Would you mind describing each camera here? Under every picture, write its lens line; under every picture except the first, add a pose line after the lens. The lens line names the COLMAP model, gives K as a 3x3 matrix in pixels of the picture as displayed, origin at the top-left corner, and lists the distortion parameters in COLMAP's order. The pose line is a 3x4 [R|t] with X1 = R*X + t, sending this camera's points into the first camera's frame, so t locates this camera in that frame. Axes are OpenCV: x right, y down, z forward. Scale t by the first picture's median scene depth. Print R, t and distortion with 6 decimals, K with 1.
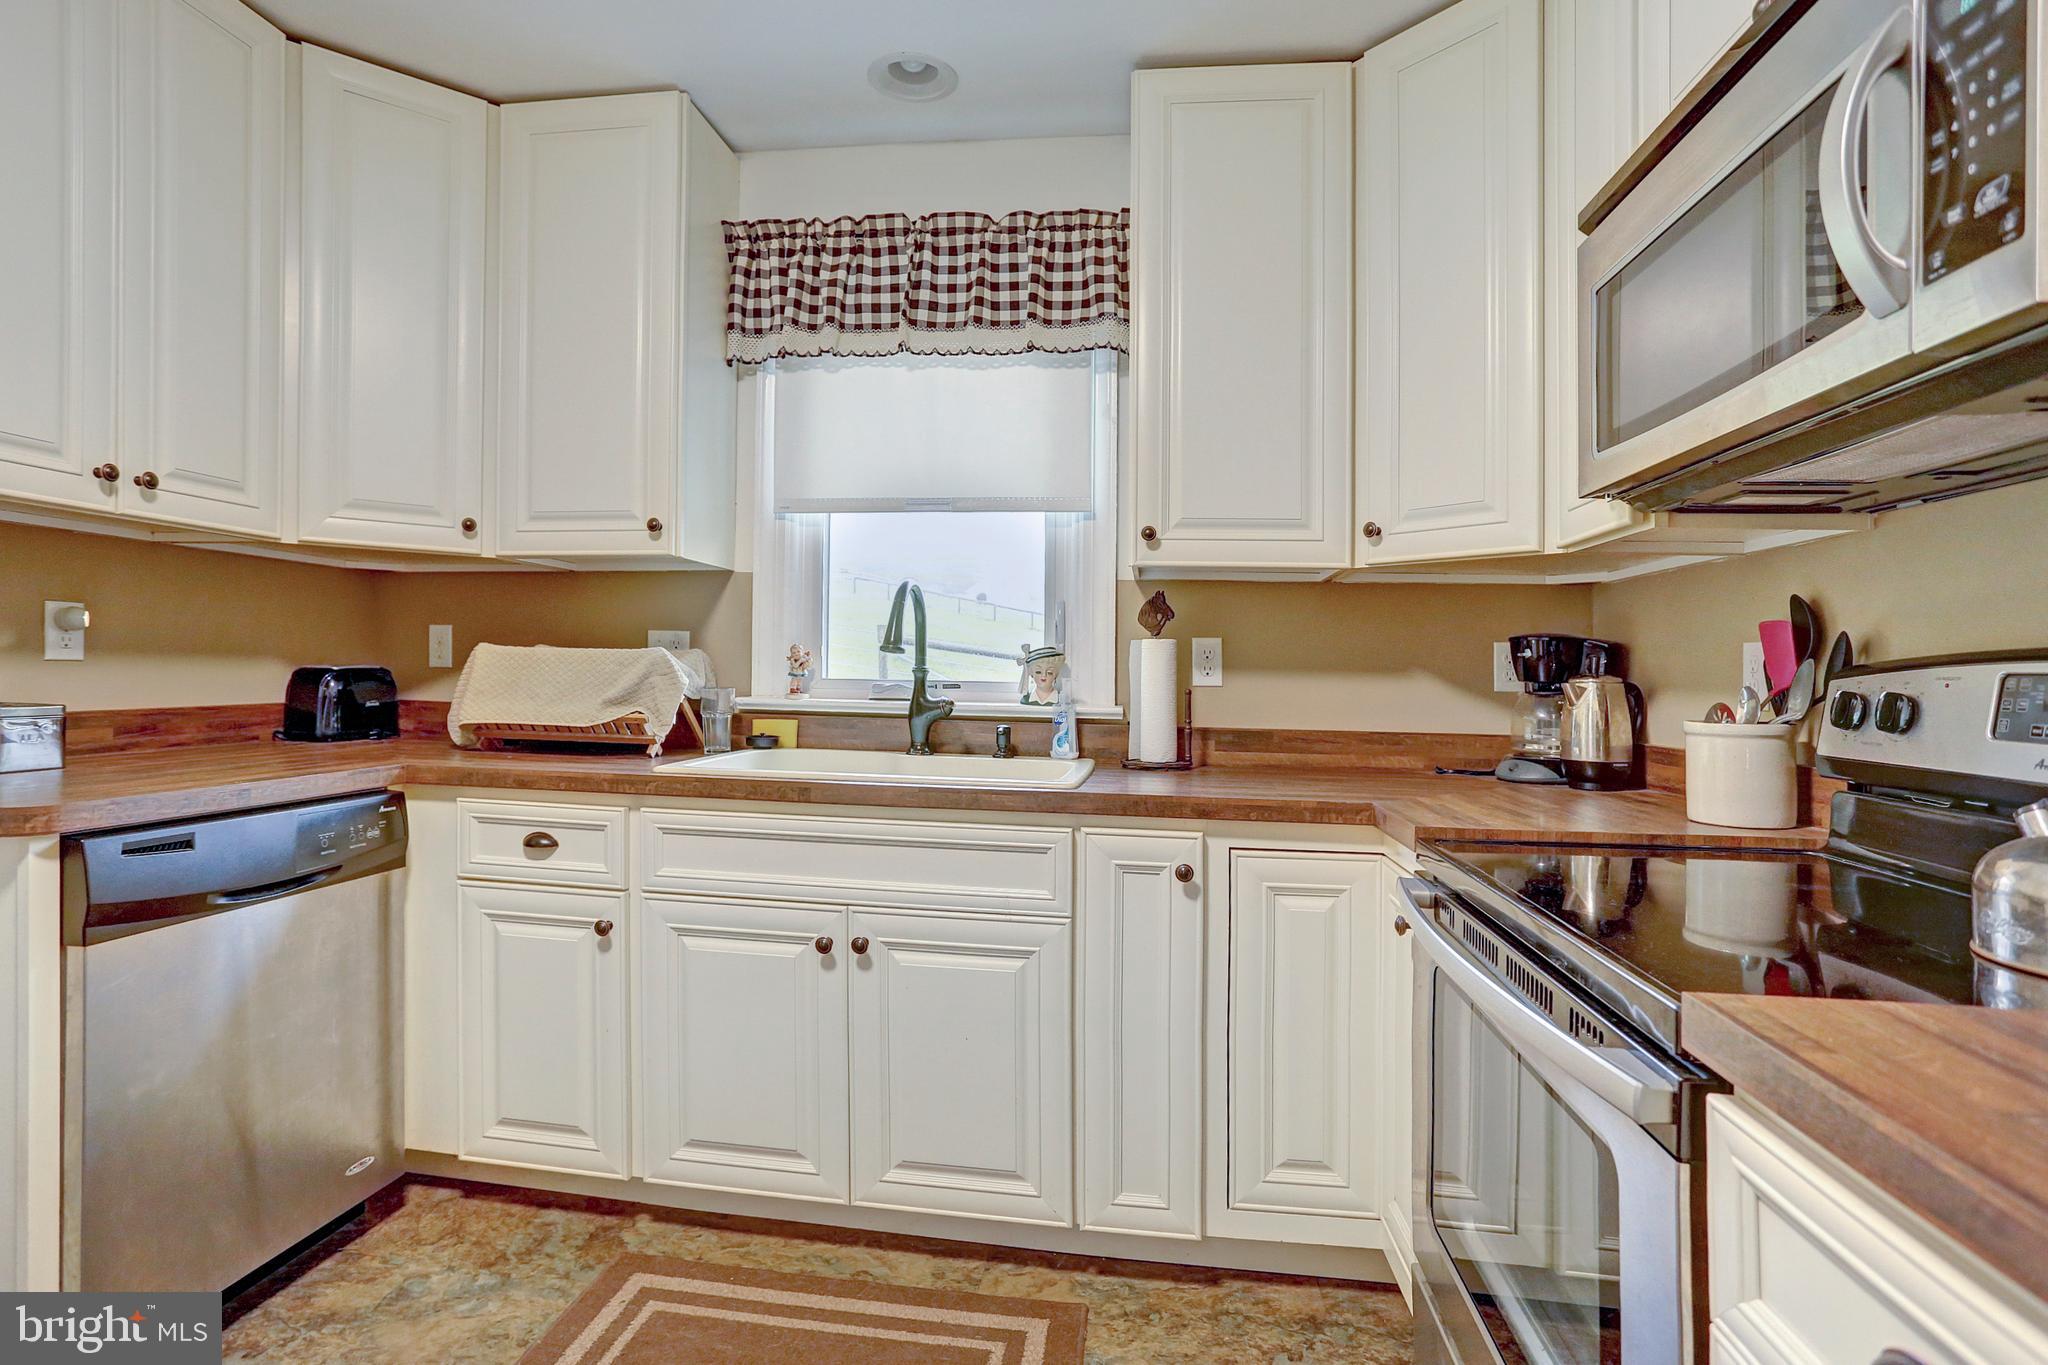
lens RADIAL K [[1013.4, 0, 1017.3], [0, 1013.4, 680.6], [0, 0, 1]] dist [-0.069620, 0.031101]
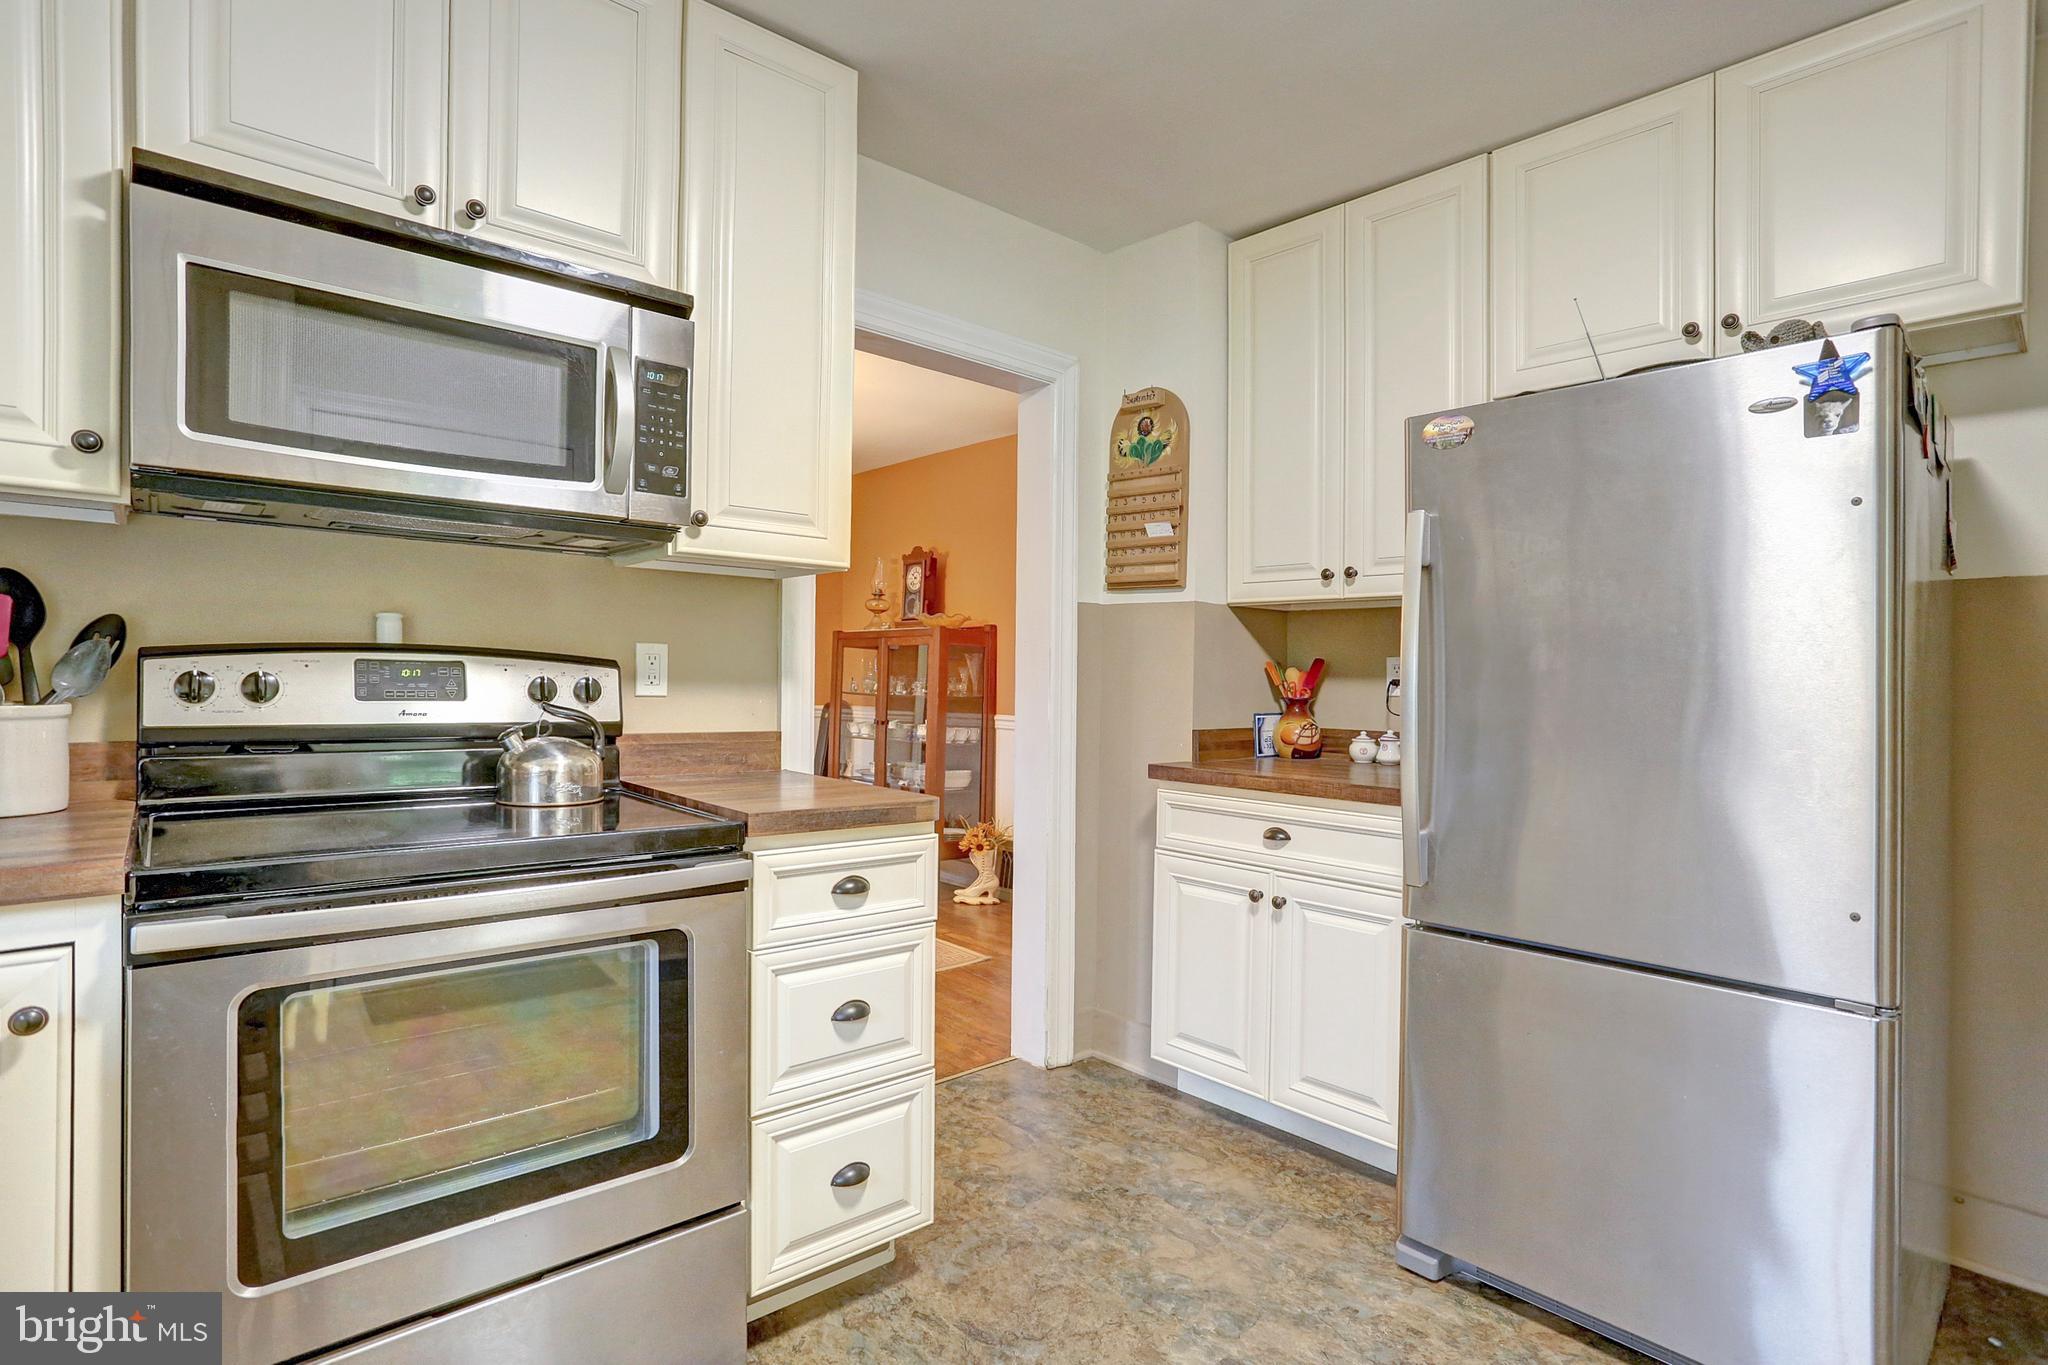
lens RADIAL K [[1013.4, 0, 1017.3], [0, 1013.4, 680.6], [0, 0, 1]] dist [-0.069620, 0.031101]
pose [[-0.766038, -0.038911, 0.641617, -0.387768], [-0.030330, 0.999242, 0.024388, -0.020238], [-0.642080, -0.000779, -0.766637, 0.715883]]
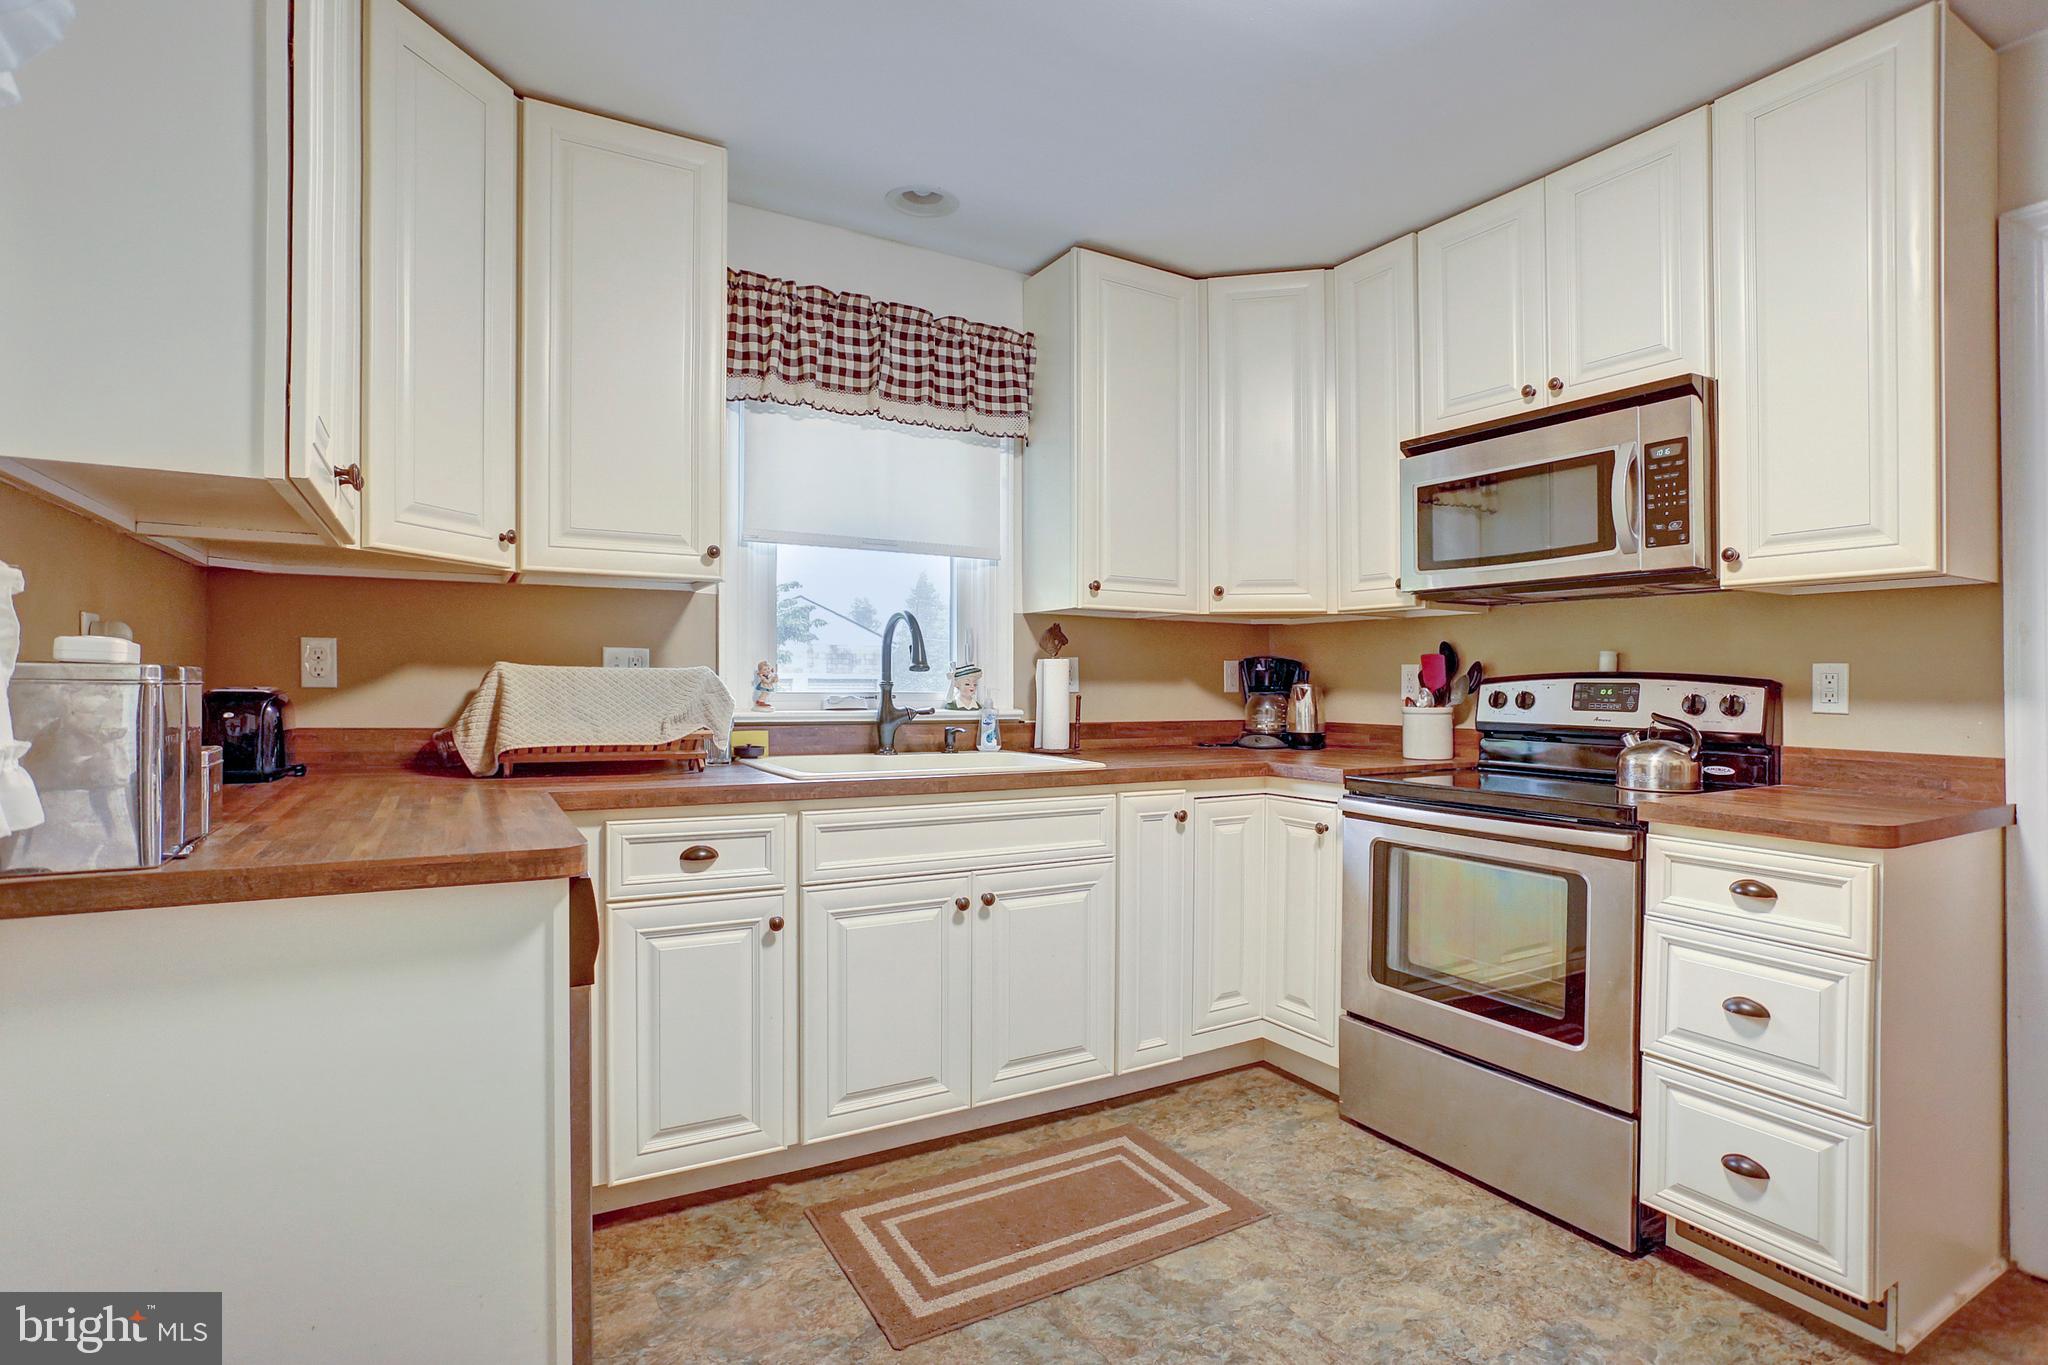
lens RADIAL K [[1013.4, 0, 1017.3], [0, 1013.4, 680.6], [0, 0, 1]] dist [-0.069620, 0.031101]
pose [[0.781390, -0.012887, 0.623910, -0.748529], [0.012435, 0.999910, 0.005080, -0.019552], [-0.623919, 0.003789, 0.781480, -0.030951]]
